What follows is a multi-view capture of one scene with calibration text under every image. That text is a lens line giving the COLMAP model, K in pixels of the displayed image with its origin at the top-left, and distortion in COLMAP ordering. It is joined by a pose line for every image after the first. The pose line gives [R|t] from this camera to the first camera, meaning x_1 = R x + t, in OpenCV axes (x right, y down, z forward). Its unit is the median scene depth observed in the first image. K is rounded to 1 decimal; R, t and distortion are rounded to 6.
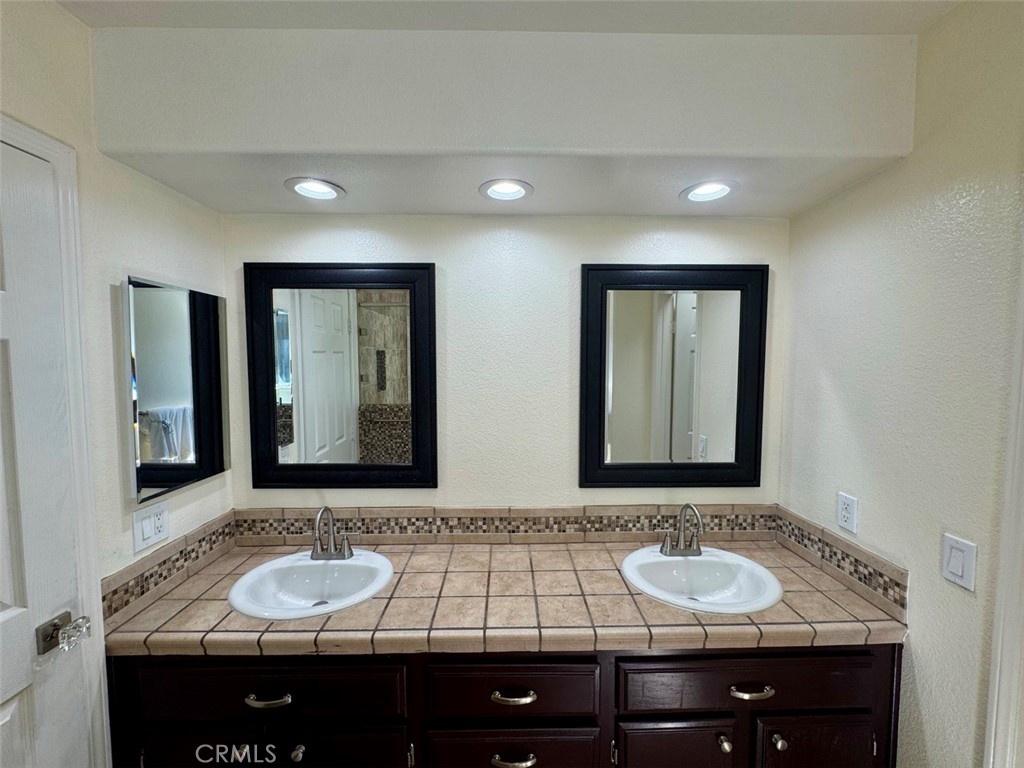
lens RADIAL K [[410.1, 0, 512.1], [0, 410.1, 382.5], [0, 0, 1]] dist [-0.006796, 0.000055]
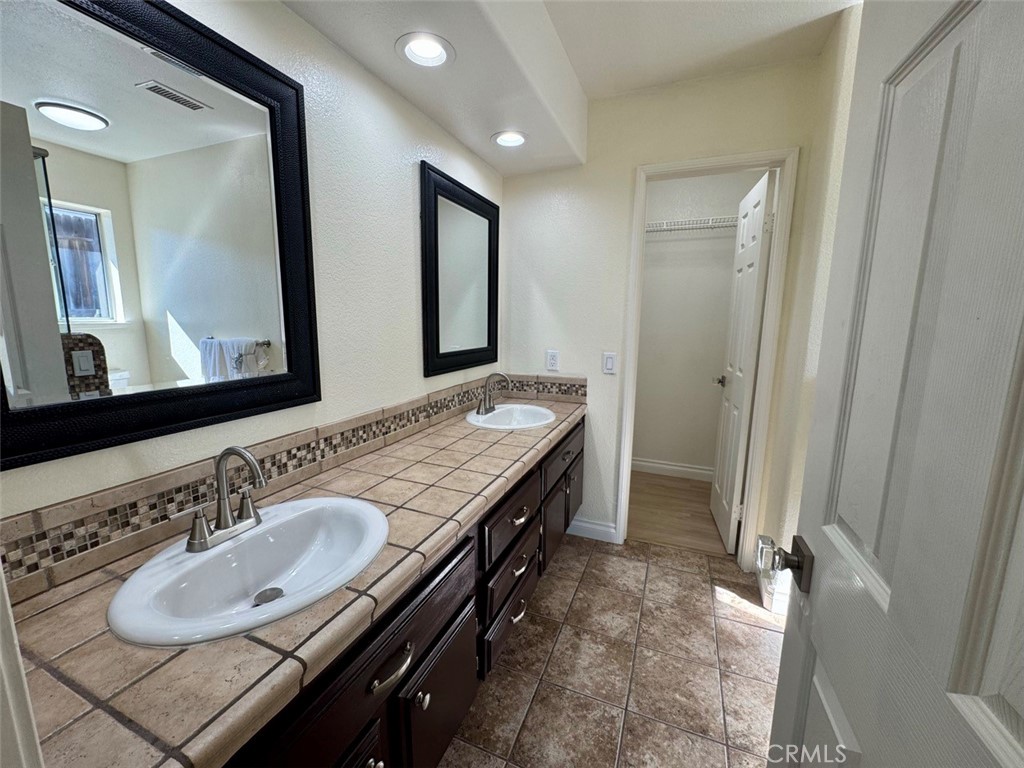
lens RADIAL K [[410.1, 0, 512.2], [0, 410.1, 382.3], [0, 0, 1]] dist [-0.006796, 0.000055]
pose [[0.395494, -0.137342, 0.908142, -0.728792], [0.041454, 0.990418, 0.131732, 0.134844], [-0.917533, -0.014453, 0.397398, 0.358550]]
